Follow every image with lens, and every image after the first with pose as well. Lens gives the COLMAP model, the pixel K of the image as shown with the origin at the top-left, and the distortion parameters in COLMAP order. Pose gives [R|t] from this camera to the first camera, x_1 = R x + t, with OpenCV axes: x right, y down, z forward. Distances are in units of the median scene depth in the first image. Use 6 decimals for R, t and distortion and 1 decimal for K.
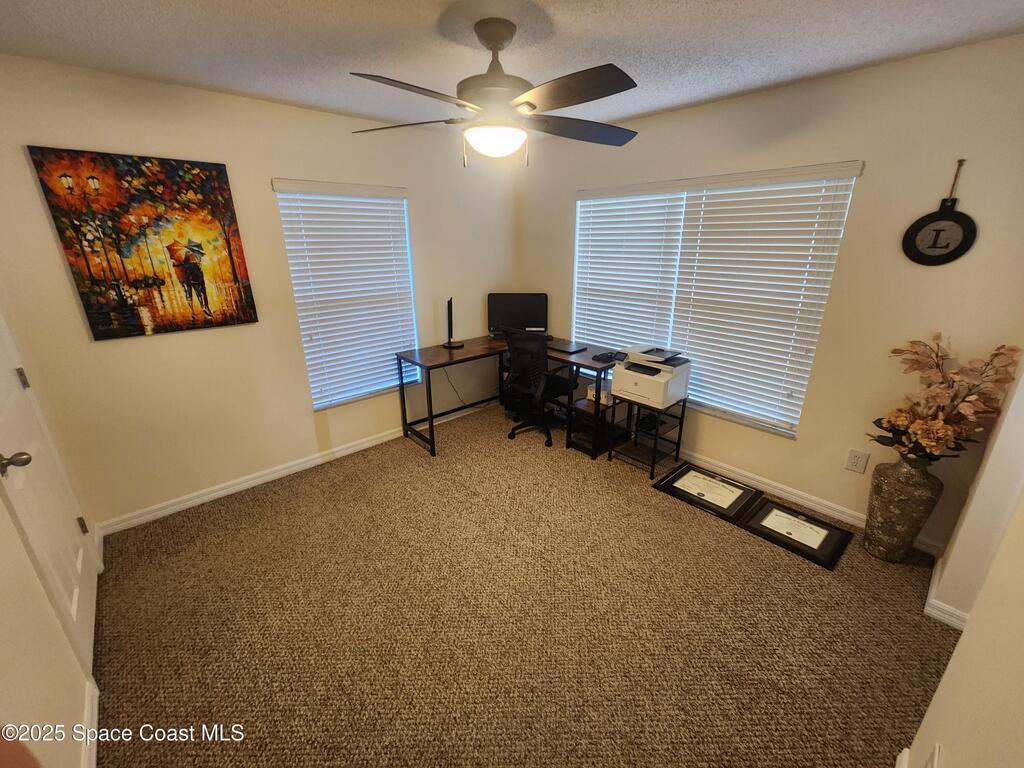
lens RADIAL K [[417.3, 0, 514.0], [0, 417.3, 382.8], [0, 0, 1]] dist [0.002224, -0.000166]
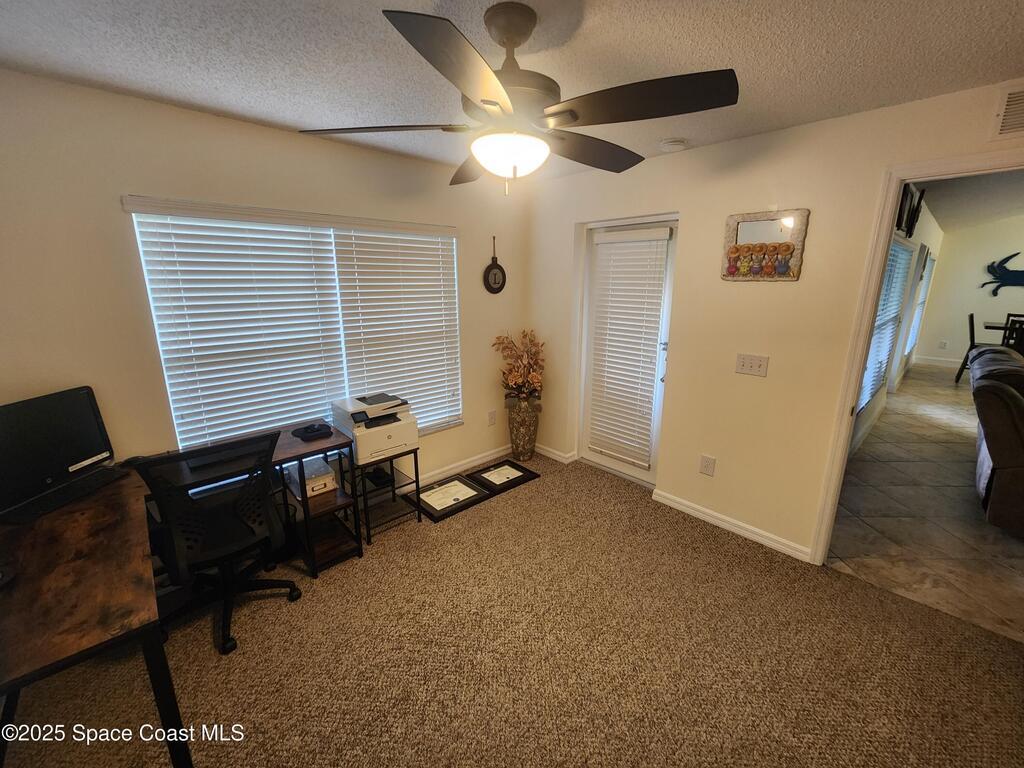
lens RADIAL K [[417.3, 0, 514.8], [0, 417.3, 379.9], [0, 0, 1]] dist [0.002224, -0.000166]
pose [[-0.018797, -0.234991, 0.971816, -0.563130], [0.326271, 0.917336, 0.228128, -0.230166], [-0.945089, 0.321363, 0.059427, 0.669671]]
